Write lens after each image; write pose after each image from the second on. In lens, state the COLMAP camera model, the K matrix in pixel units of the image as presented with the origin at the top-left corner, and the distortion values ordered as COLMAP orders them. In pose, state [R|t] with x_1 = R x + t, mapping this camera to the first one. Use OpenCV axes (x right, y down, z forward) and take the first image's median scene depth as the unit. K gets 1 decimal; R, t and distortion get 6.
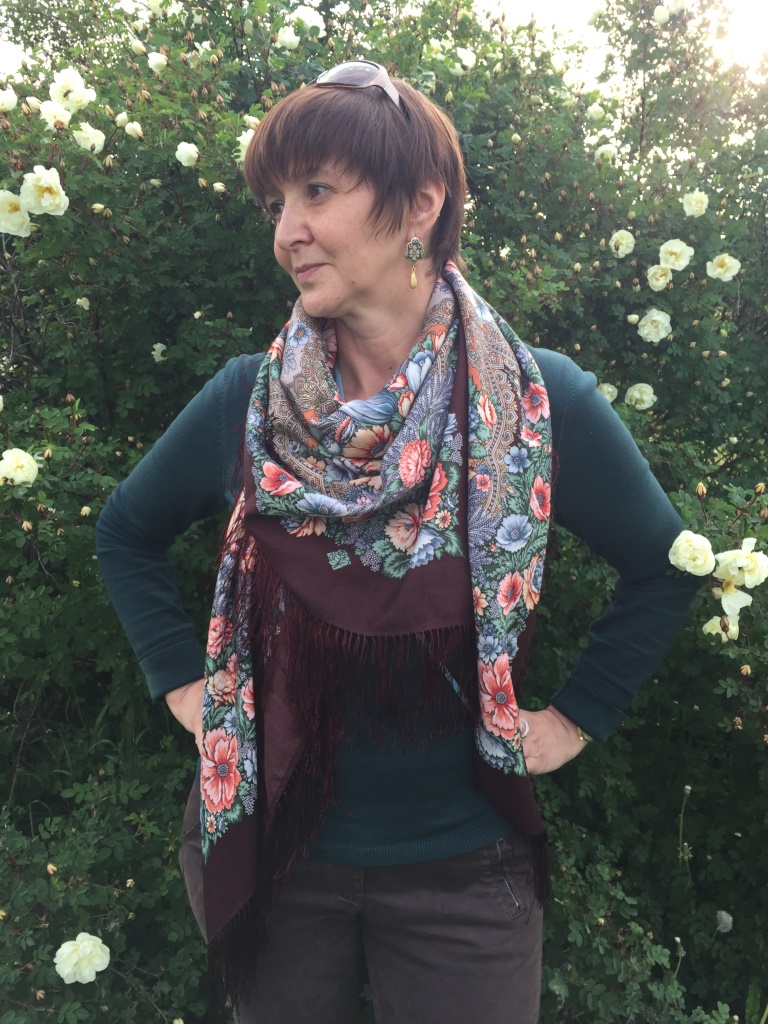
lens RADIAL K [[838.2, 0, 384.0], [0, 838.2, 512.0], [0, 0, 1]] dist [0.003354, -0.000238]
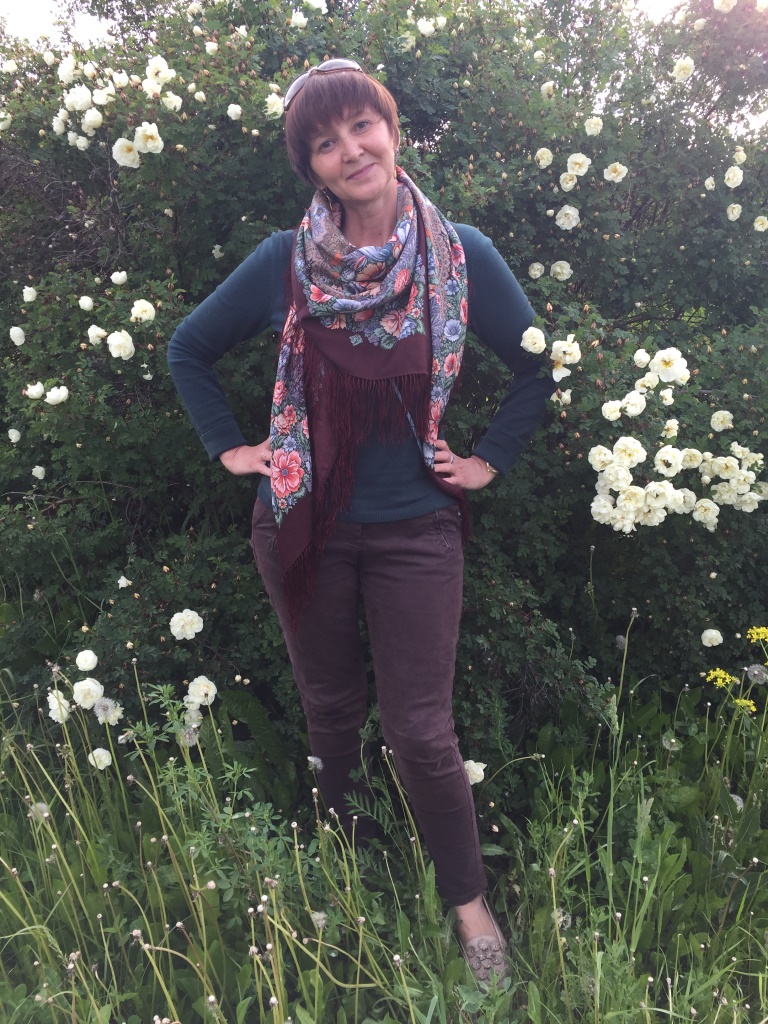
lens RADIAL K [[838.2, 0, 384.0], [0, 838.2, 512.0], [0, 0, 1]] dist [0.003354, -0.000238]
pose [[0.998136, -0.015824, -0.058941, 0.093111], [0.020167, 0.997067, 0.073833, 0.157860], [0.057600, -0.074884, 0.995527, -0.444942]]
